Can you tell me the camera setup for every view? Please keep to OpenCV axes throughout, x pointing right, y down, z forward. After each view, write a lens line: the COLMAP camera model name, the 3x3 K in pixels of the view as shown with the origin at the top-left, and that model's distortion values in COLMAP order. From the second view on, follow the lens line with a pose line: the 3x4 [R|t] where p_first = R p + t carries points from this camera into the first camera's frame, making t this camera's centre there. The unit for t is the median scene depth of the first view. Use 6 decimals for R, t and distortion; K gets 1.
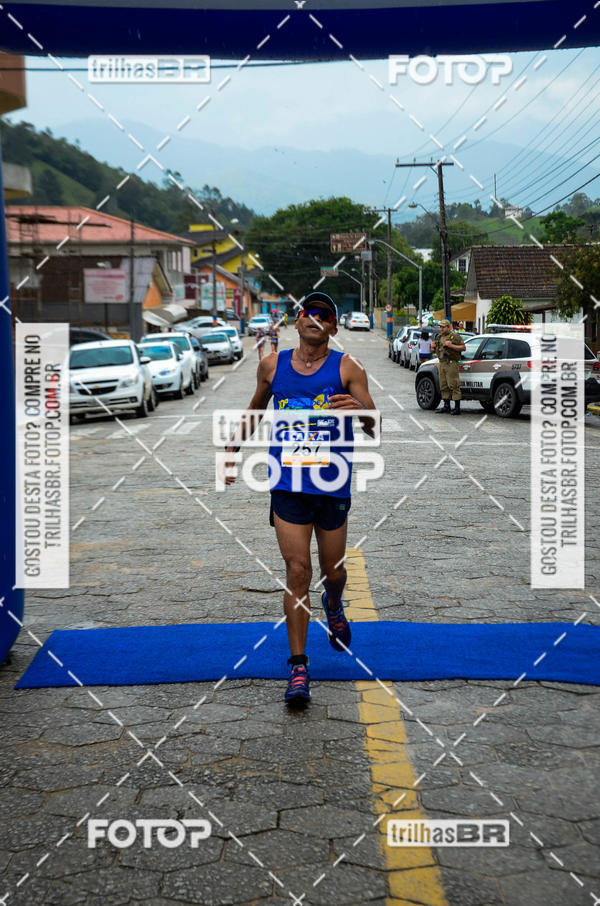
lens RADIAL K [[1894.3, 0, 279.9], [0, 1894.3, 456.7], [0, 0, 1]] dist [0.465373, 0.729620]
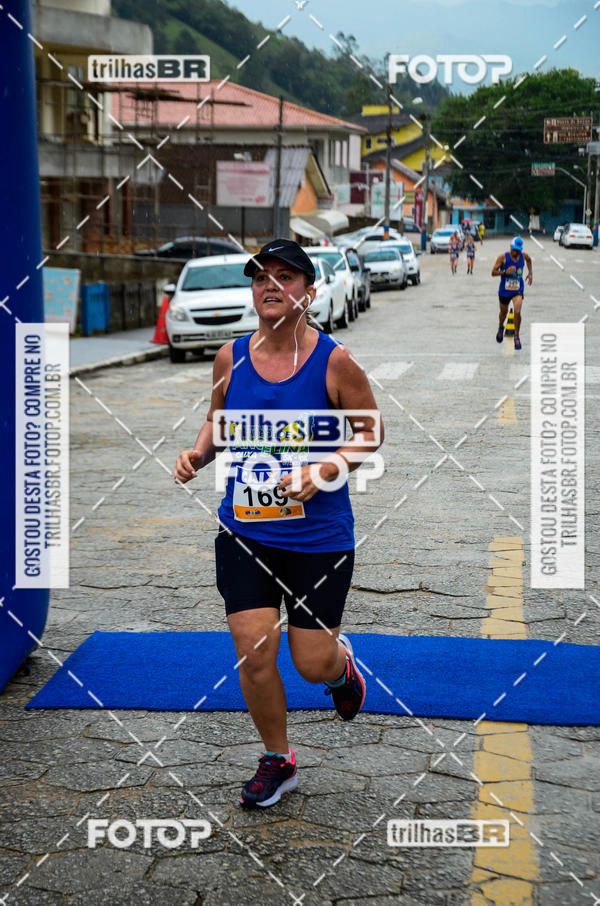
lens RADIAL K [[2329.9, 0, 300.0], [0, 2329.9, 453.0], [0, 0, 1]] dist [0.708186, 1.059967]
pose [[0.993310, 0.033828, -0.110409, 0.039582], [-0.031751, 0.999285, 0.020517, -0.001014], [0.111024, -0.016874, 0.993674, 0.053502]]
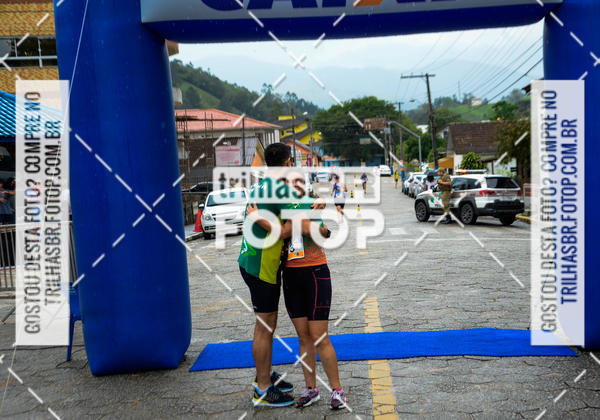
lens RADIAL K [[1492.8, 0, 352.1], [0, 1492.8, 208.0], [0, 0, 1]] dist [0.436095, 1.202473]
pose [[0.999180, -0.039637, -0.008286, 0.024307], [0.039195, 0.998077, -0.048022, 0.021714], [0.010174, 0.047657, 0.998812, -0.286771]]
